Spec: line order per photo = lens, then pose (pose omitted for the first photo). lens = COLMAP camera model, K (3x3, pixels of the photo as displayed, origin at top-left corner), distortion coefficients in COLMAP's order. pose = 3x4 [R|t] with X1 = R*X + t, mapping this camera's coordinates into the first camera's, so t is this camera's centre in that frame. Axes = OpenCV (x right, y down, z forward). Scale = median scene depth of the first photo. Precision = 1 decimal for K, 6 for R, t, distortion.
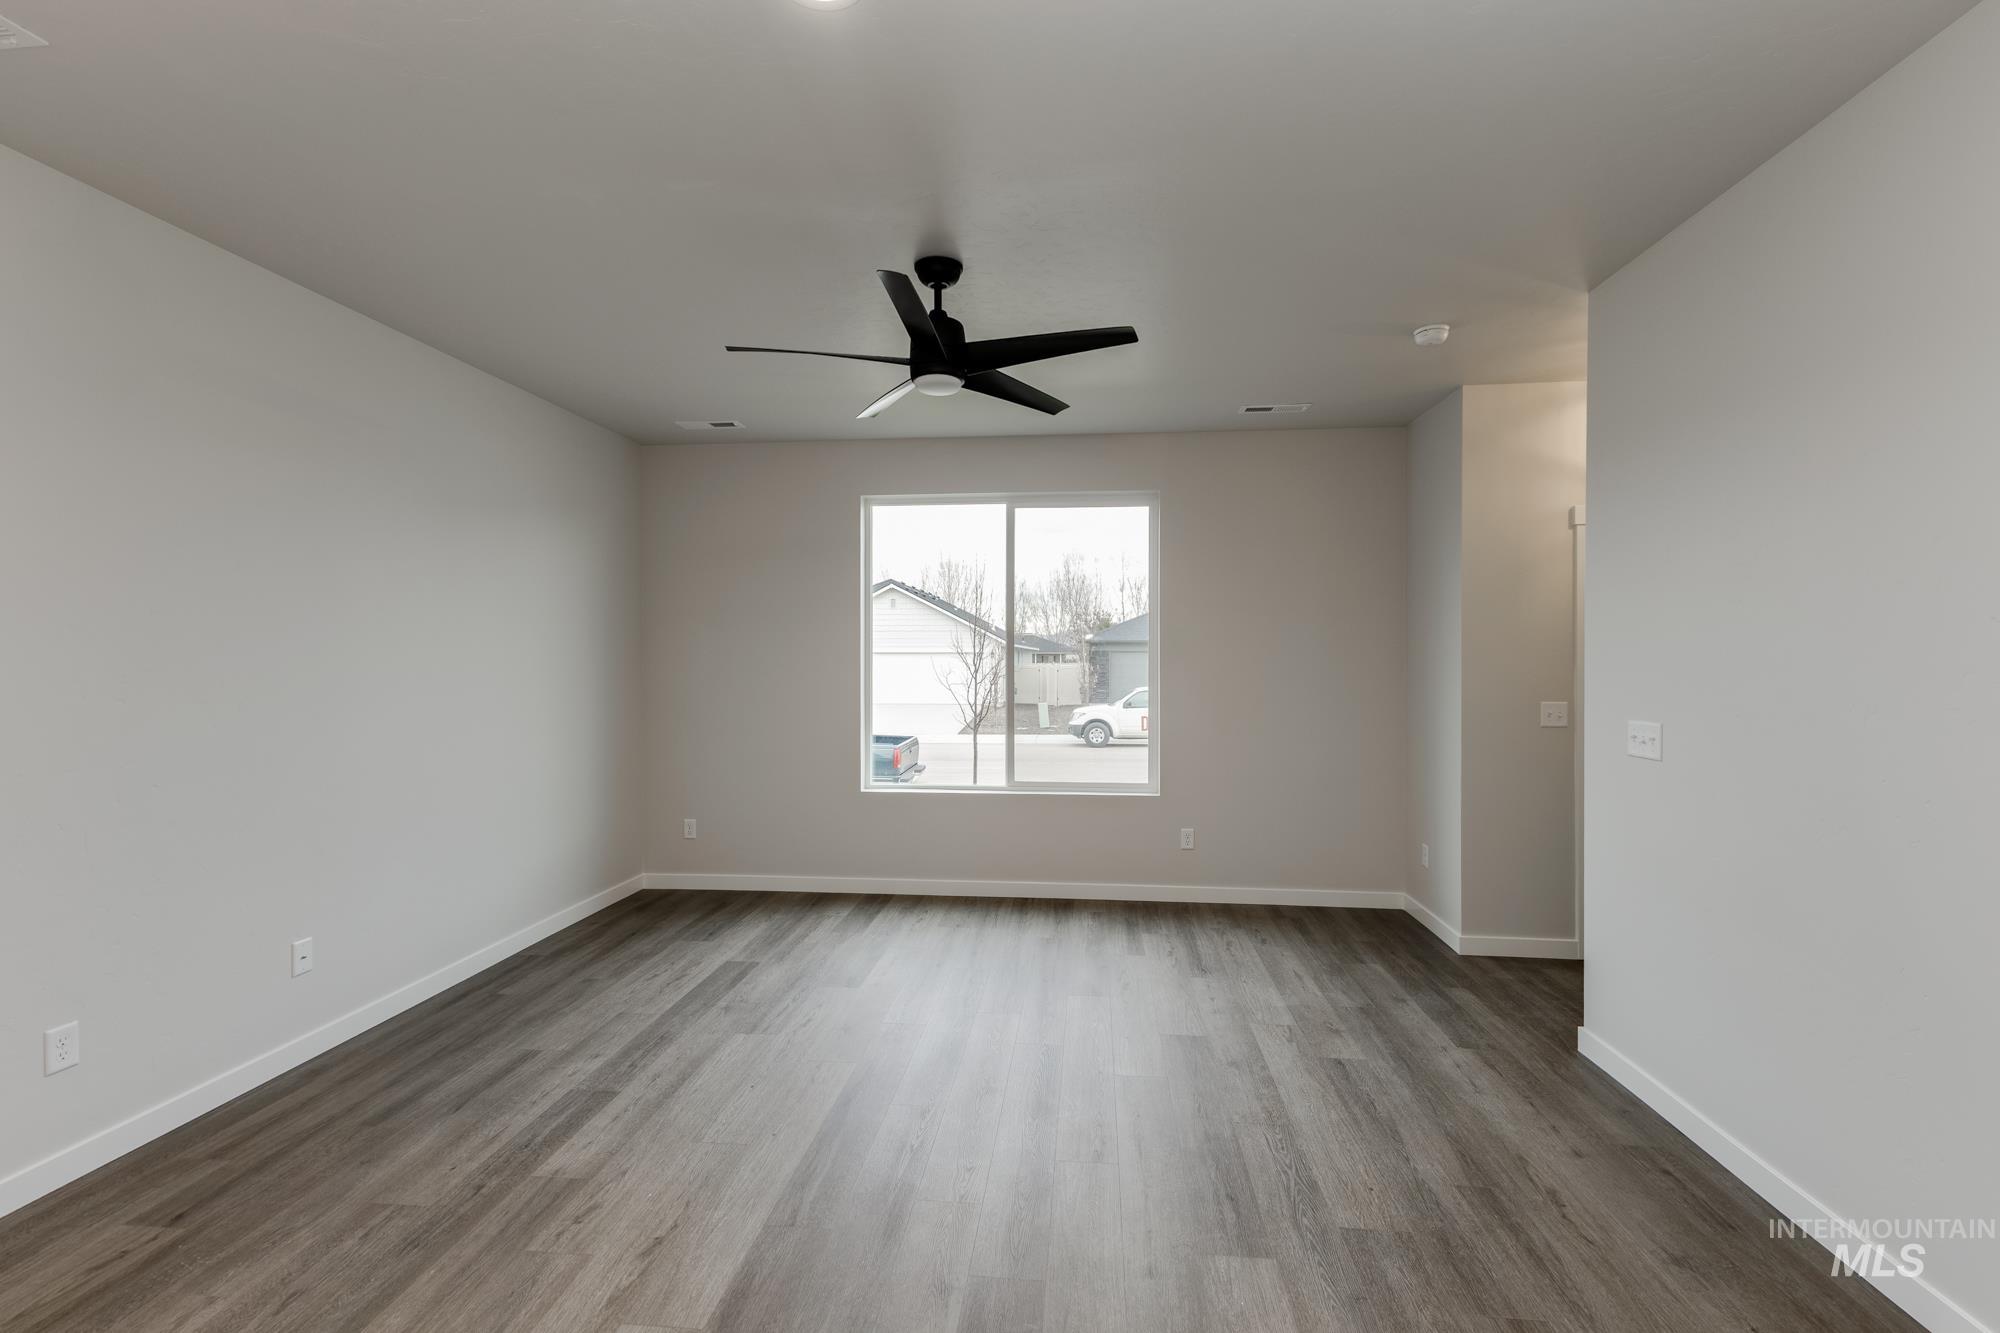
lens RADIAL K [[864.6, 0, 1001.4], [0, 864.6, 661.0], [0, 0, 1]] dist [0.003556, -0.000324]
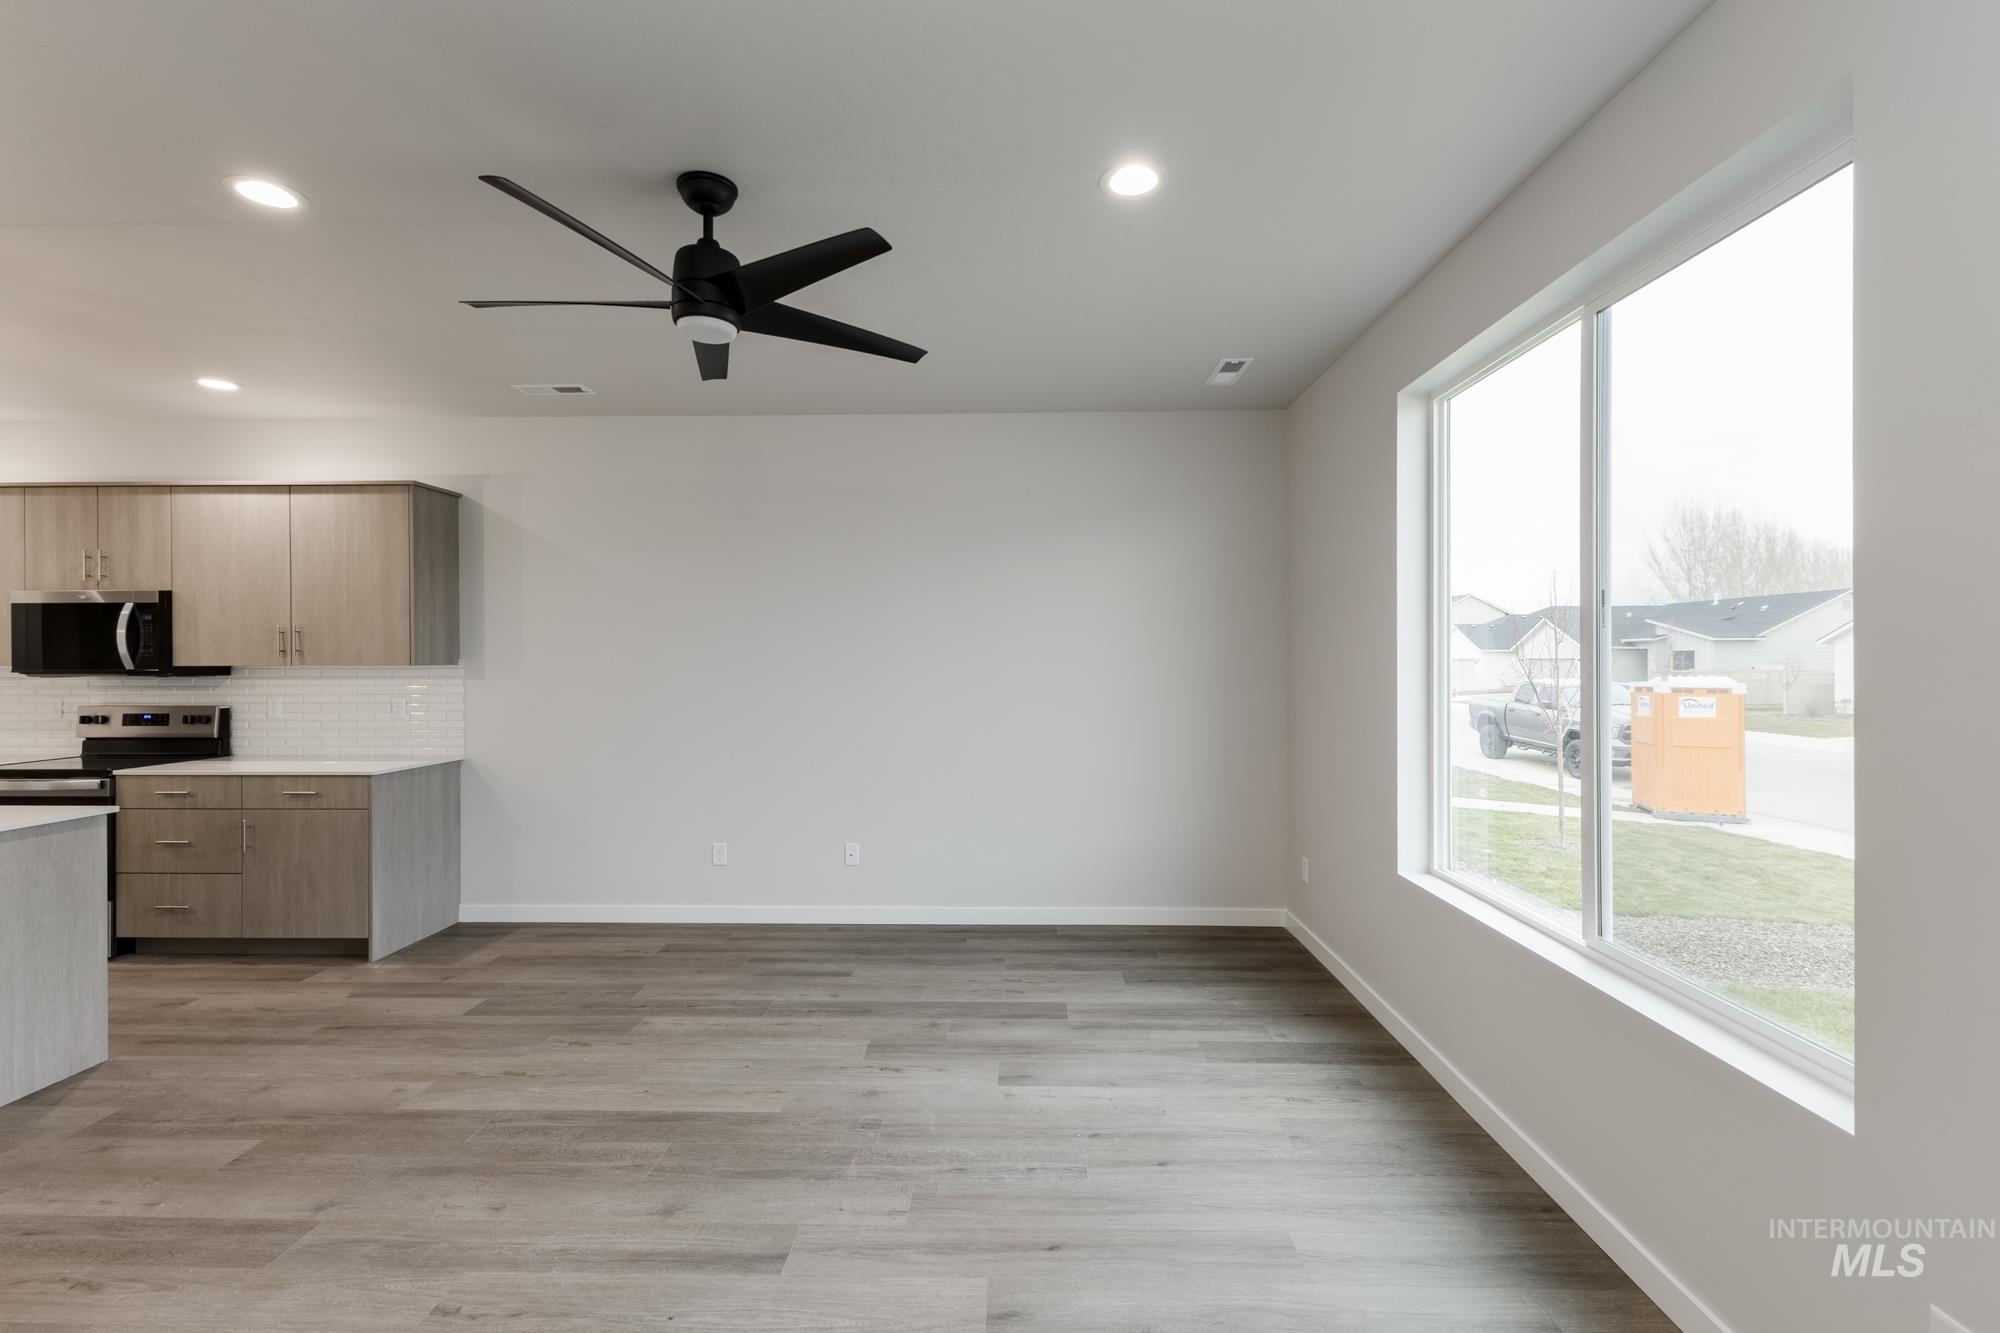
lens RADIAL K [[895.2, 0, 1036.6], [0, 895.2, 656.5], [0, 0, 1]] dist [0.002681, 0.000305]
pose [[0.083932, 0.003657, -0.996465, 0.658113], [-0.001099, 0.999993, 0.003577, -0.010436], [0.996471, 0.000795, 0.083936, 0.996760]]
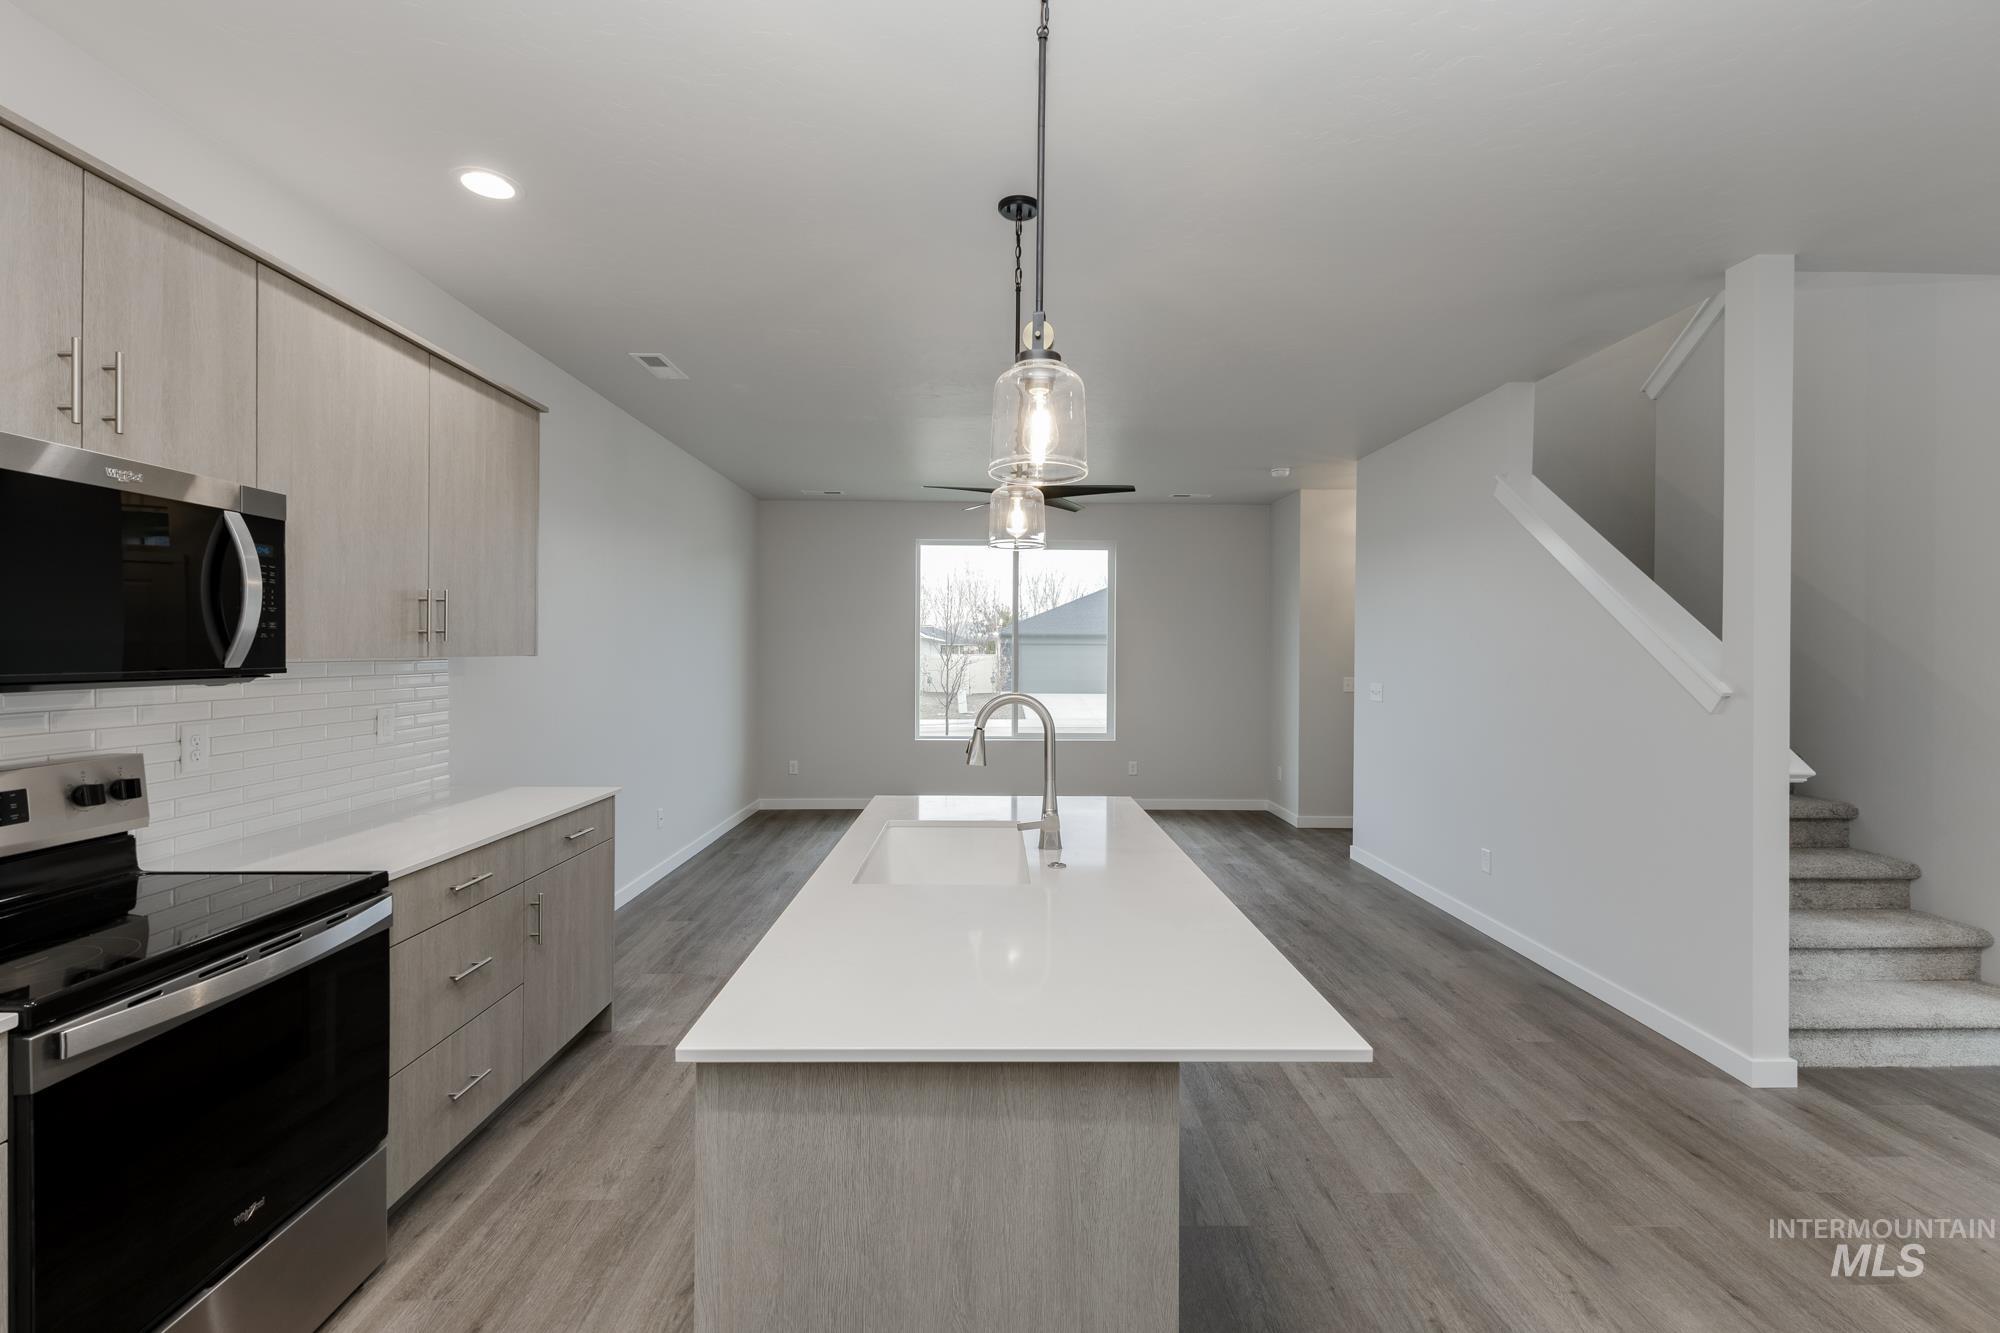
lens RADIAL K [[862.2, 0, 1001.9], [0, 862.2, 650.8], [0, 0, 1]] dist [0.000806, -0.000642]
pose [[0.992480, 0.005020, 0.122304, -0.286385], [-0.004798, 0.999986, -0.002104, 0.002490], [-0.122313, 0.001501, 0.992490, -0.688175]]
